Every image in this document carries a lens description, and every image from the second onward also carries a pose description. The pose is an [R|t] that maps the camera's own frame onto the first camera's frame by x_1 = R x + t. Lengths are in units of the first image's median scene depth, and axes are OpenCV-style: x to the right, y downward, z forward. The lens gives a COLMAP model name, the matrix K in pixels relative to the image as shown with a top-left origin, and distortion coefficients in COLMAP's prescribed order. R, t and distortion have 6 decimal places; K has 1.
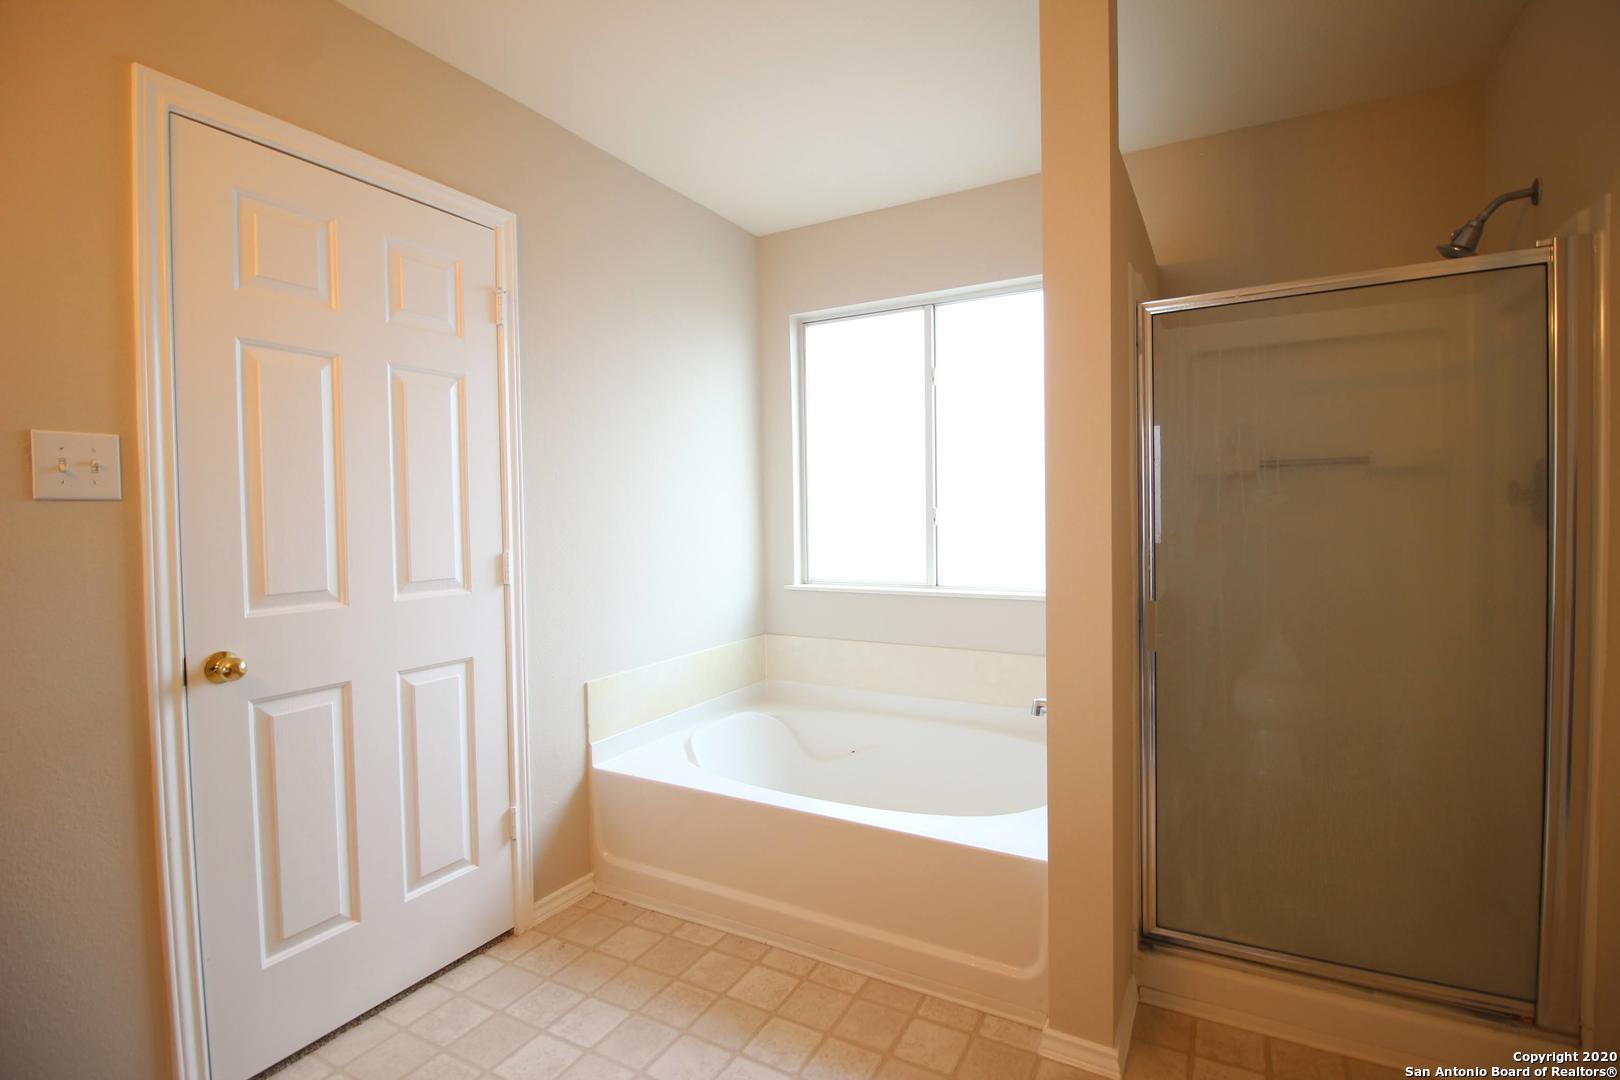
lens RADIAL K [[744.5, 0, 821.5], [0, 744.5, 532.3], [0, 0, 1]] dist [-0.009058, -0.008914]
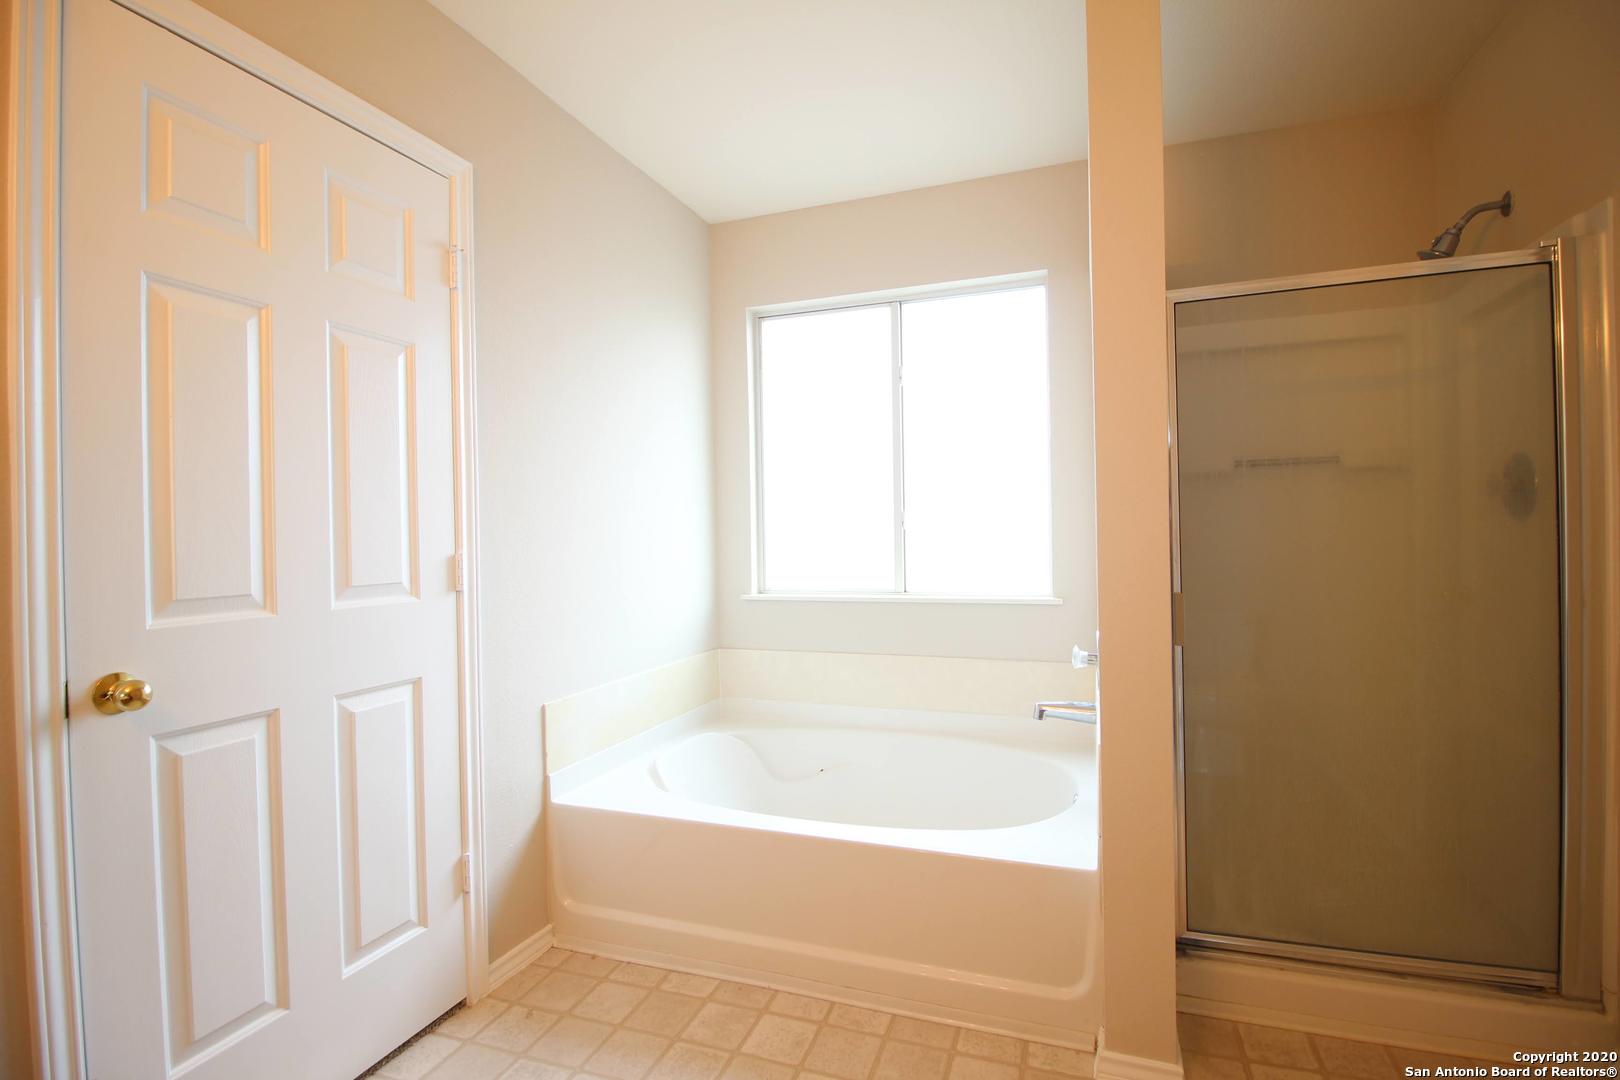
lens RADIAL K [[744.5, 0, 814.8], [0, 744.5, 537.2], [0, 0, 1]] dist [-0.009058, -0.008914]
pose [[0.987637, -0.003659, 0.156718, -0.178291], [0.007529, 0.999681, -0.024111, 0.036996], [-0.156580, 0.024993, 0.987349, 0.106649]]
